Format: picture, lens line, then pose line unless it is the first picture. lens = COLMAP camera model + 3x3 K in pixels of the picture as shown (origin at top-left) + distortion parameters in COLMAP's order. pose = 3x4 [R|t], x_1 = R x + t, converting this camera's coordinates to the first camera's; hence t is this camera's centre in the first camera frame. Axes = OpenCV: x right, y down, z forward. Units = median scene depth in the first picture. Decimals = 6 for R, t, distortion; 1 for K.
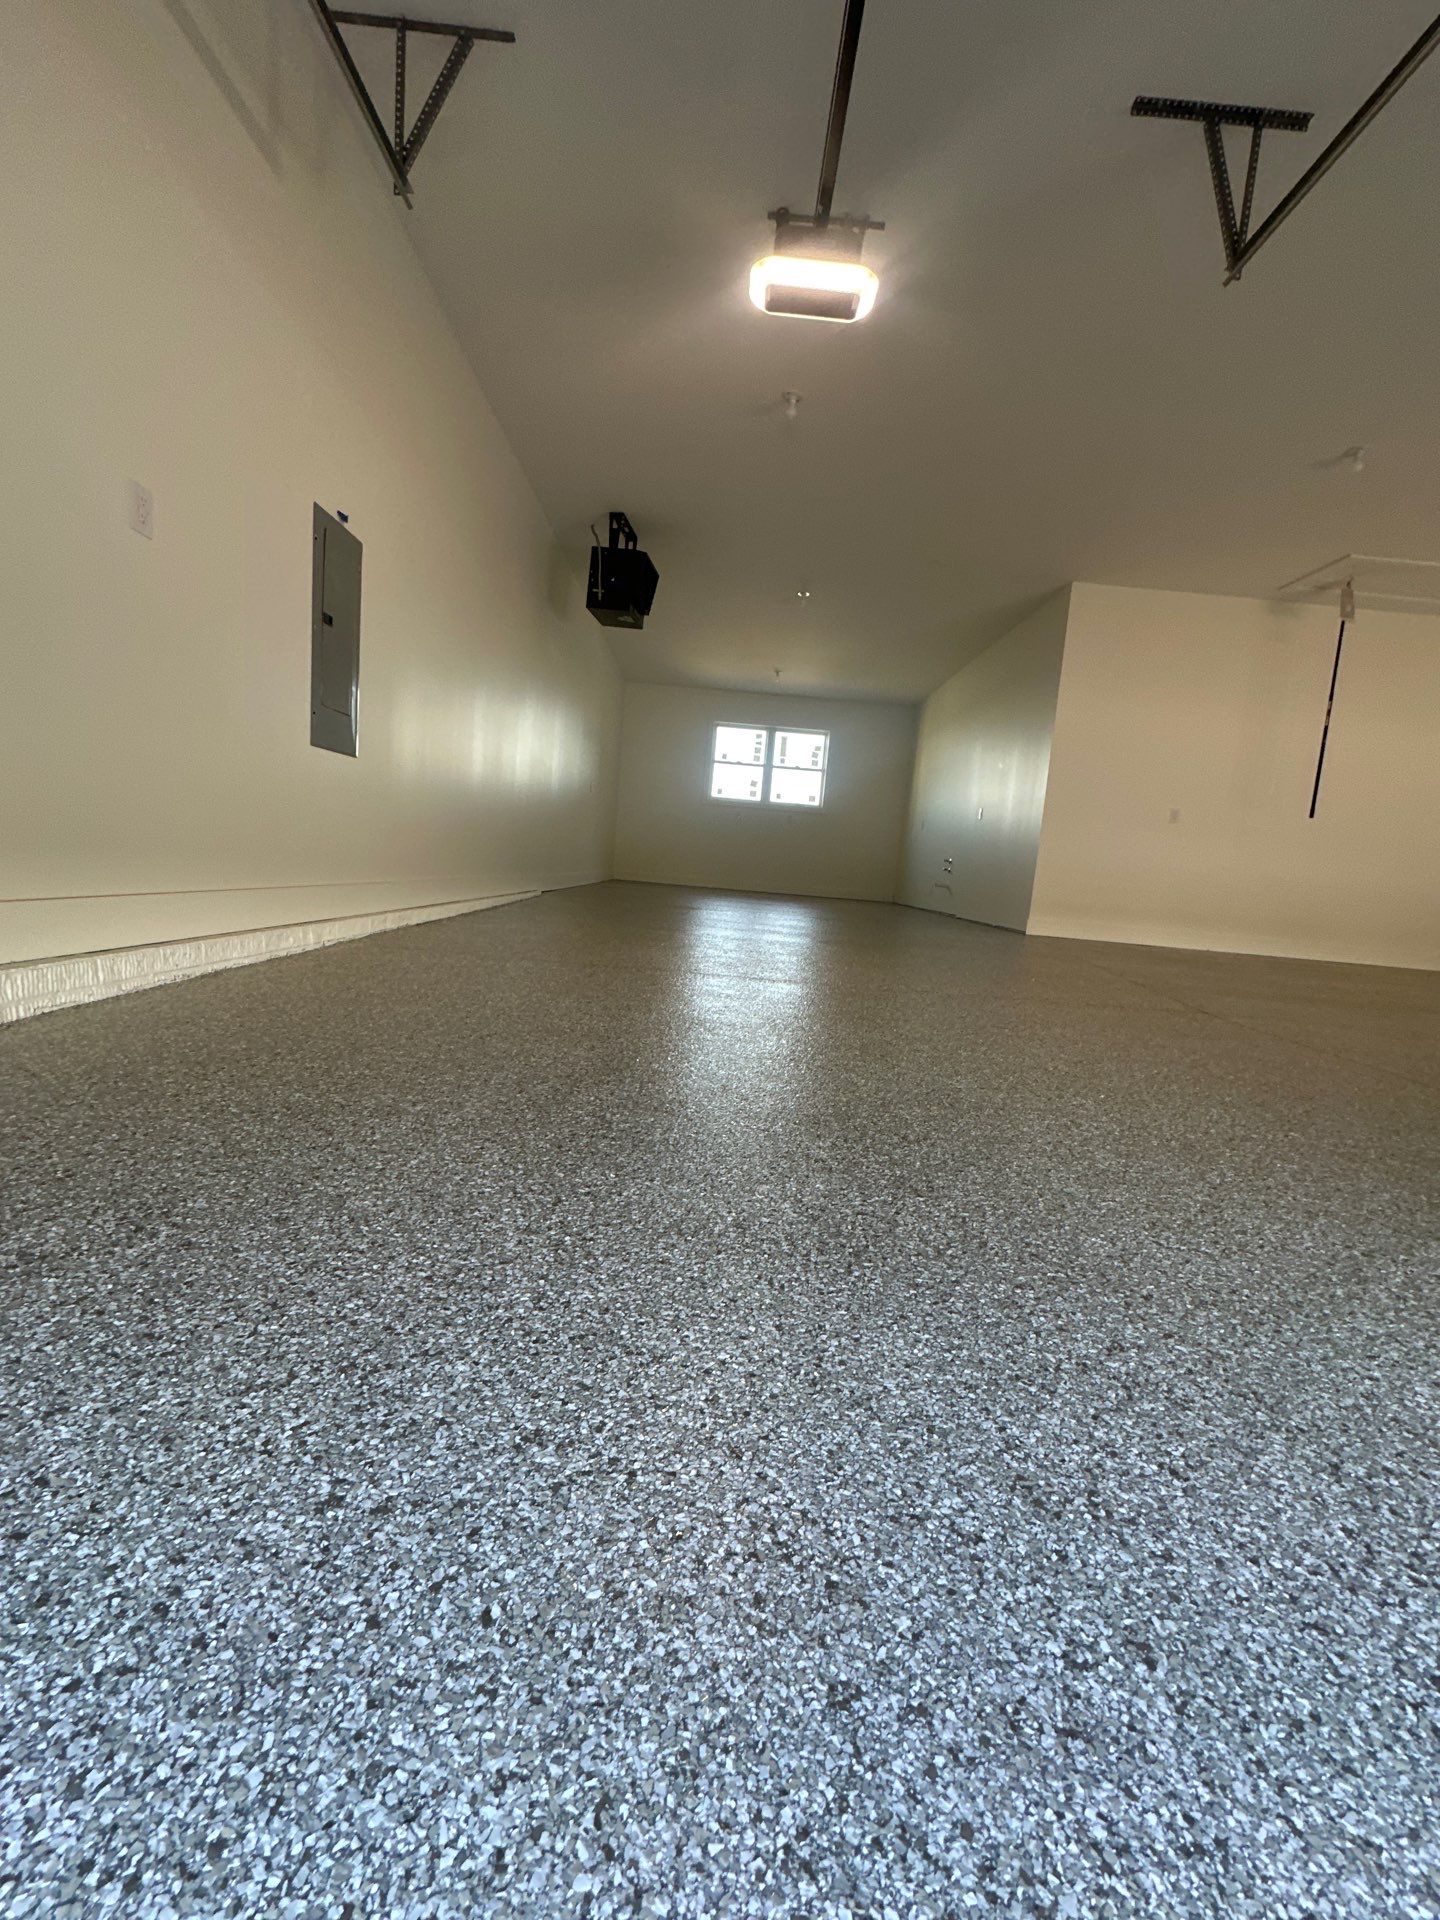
lens RADIAL K [[770.9, 0, 720.0], [0, 770.9, 960.0], [0, 0, 1]] dist [-0.003089, 0.000352]
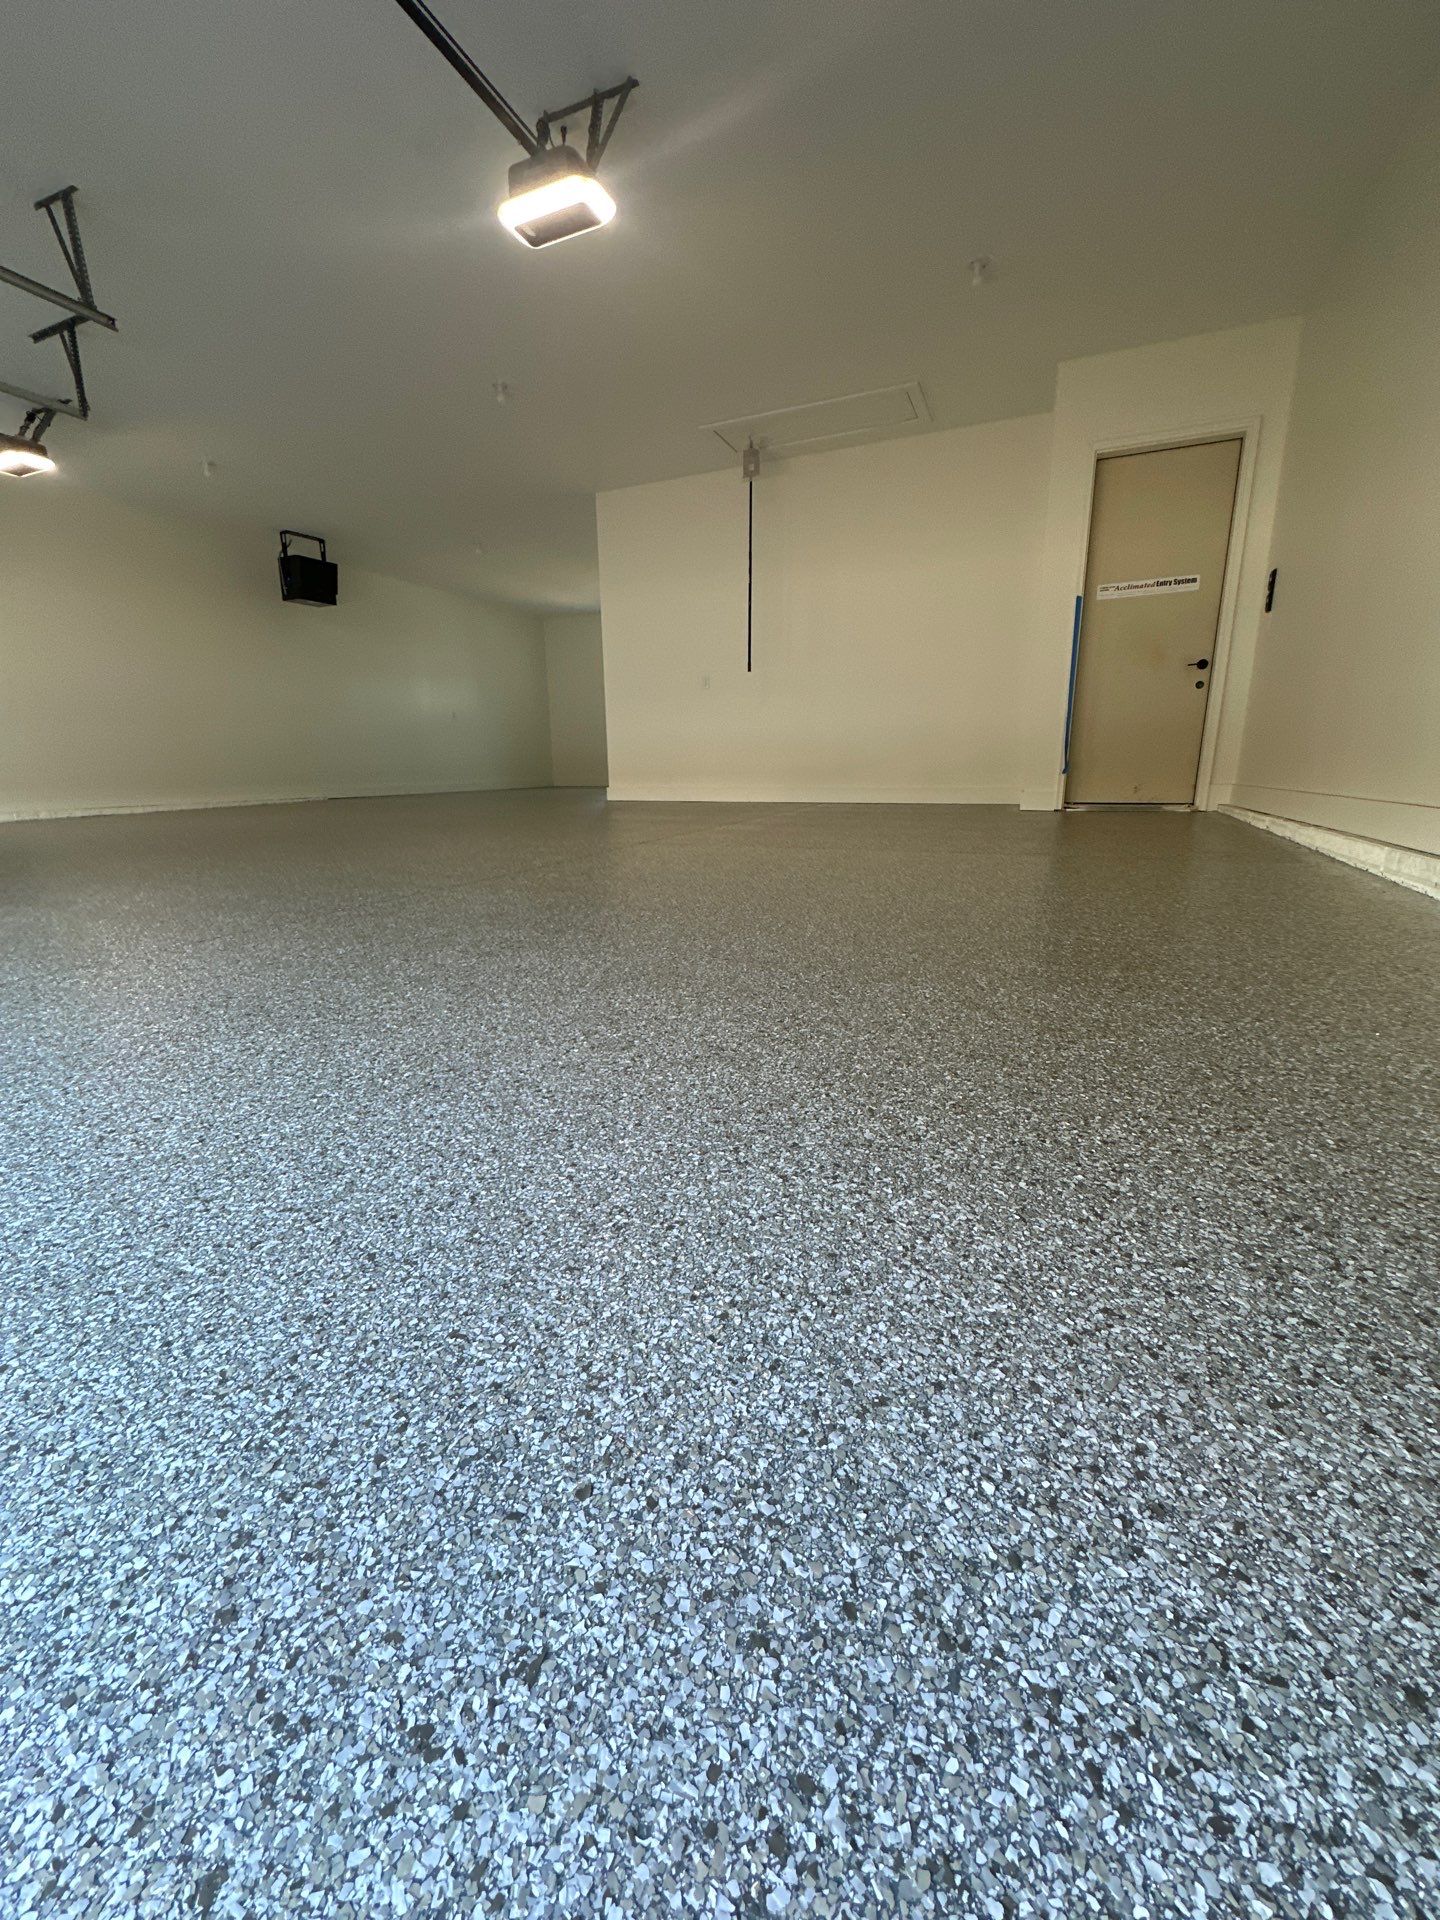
lens RADIAL K [[770.9, 0, 720.0], [0, 770.9, 960.0], [0, 0, 1]] dist [-0.003089, 0.000352]
pose [[0.909665, 0.000628, -0.415342, 1.080638], [0.047905, 0.993167, 0.106421, 0.097536], [0.412571, -0.116704, 0.903419, -0.064096]]
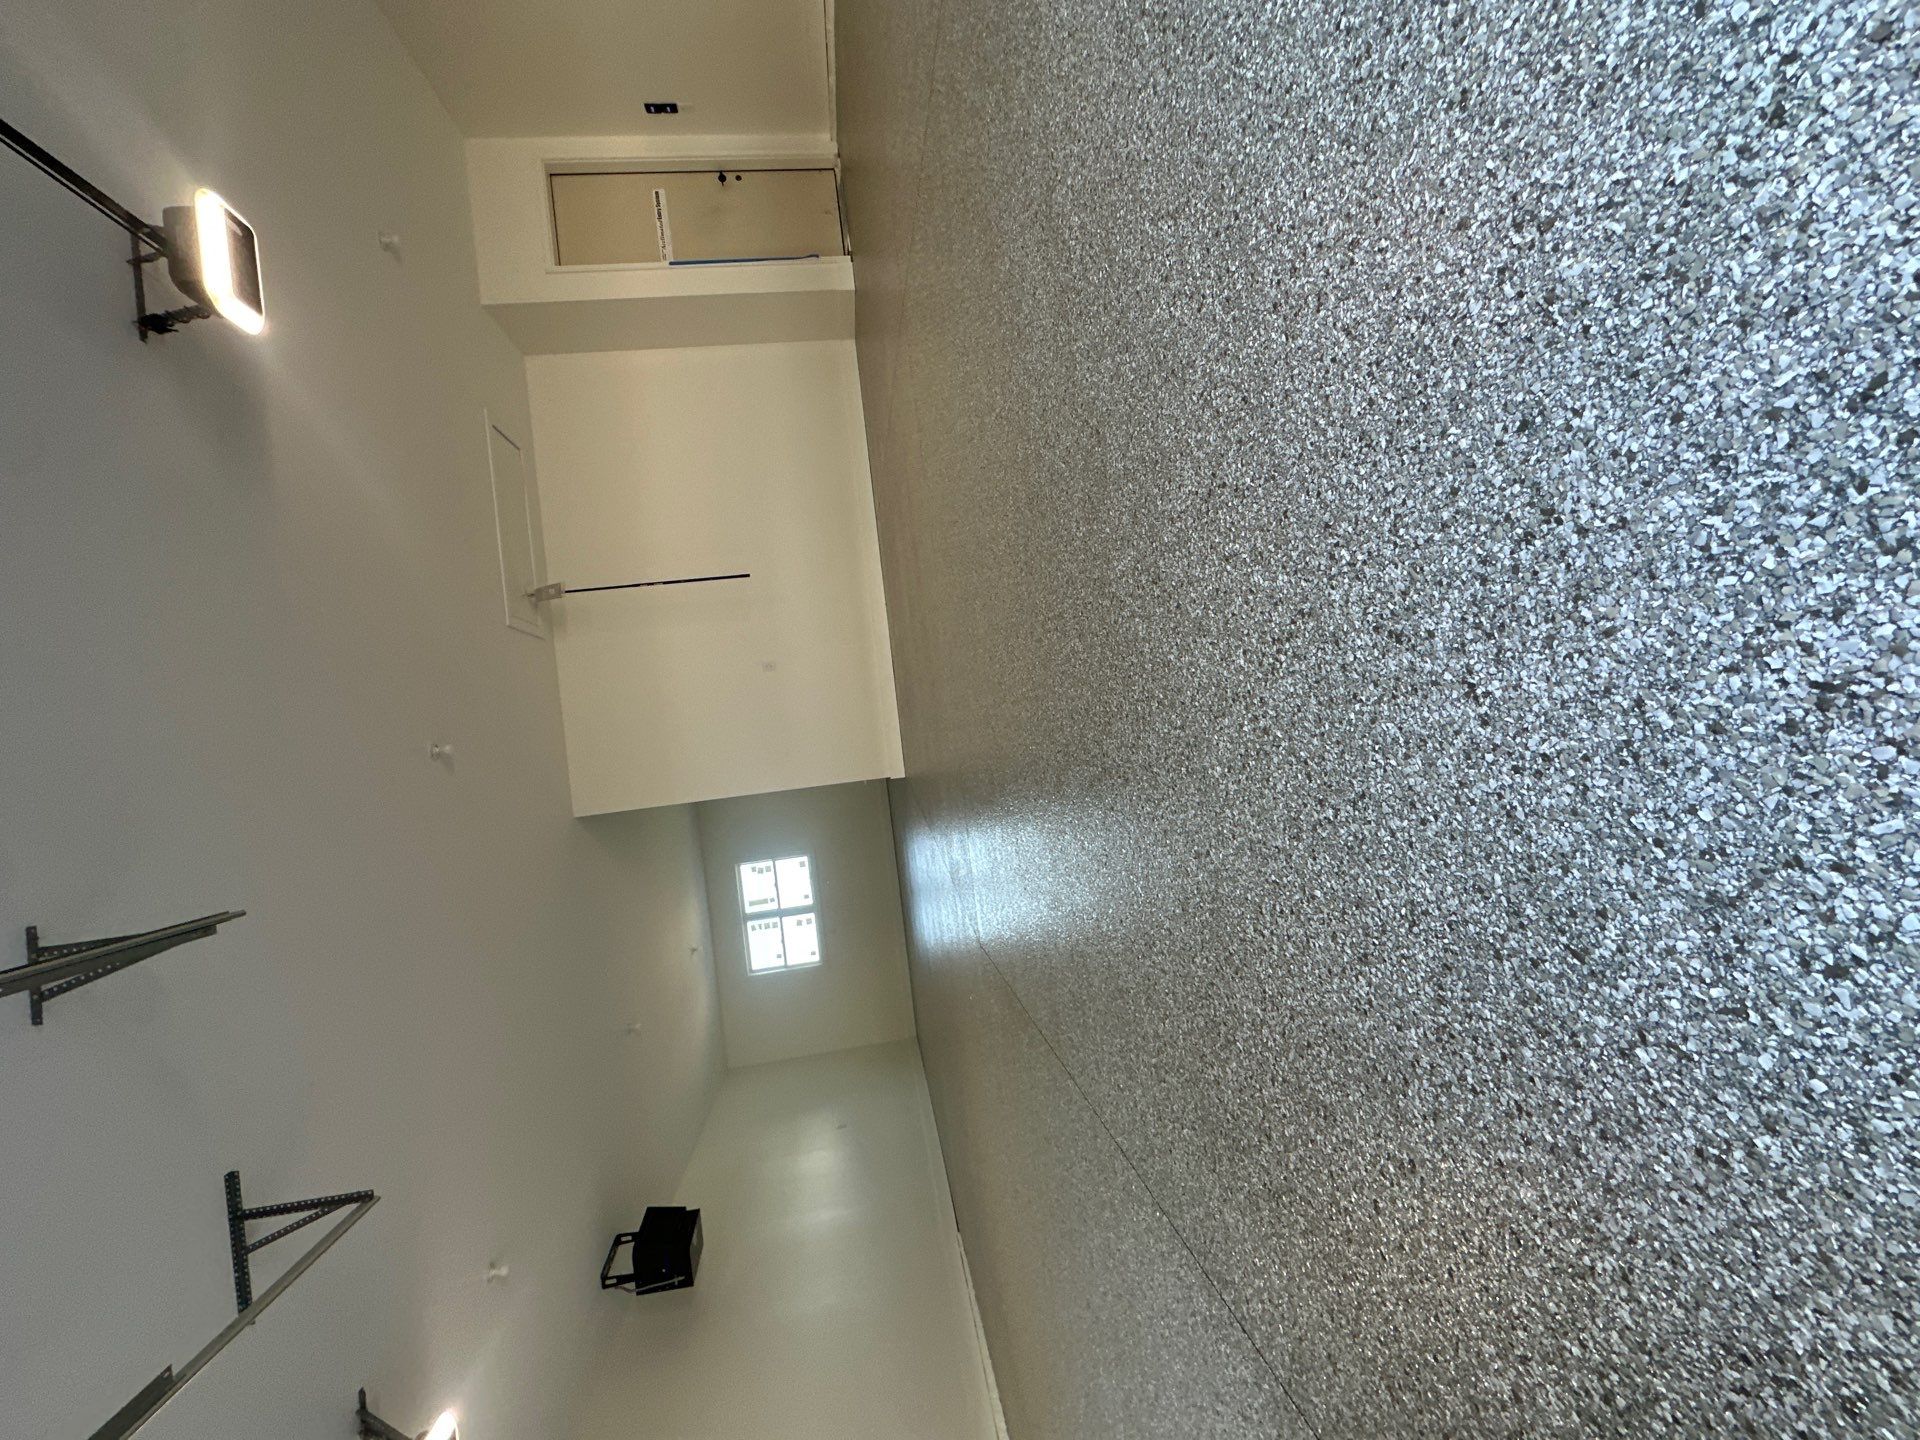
lens RADIAL K [[773.8, 0, 960.3], [0, 773.8, 713.0], [0, 0, 1]] dist [-0.001490, 0.000072]
pose [[-0.202604, -0.979241, 0.006226, 0.467424], [0.979199, -0.202516, 0.012499, 0.046353], [-0.010979, 0.008629, 0.999902, -0.073769]]
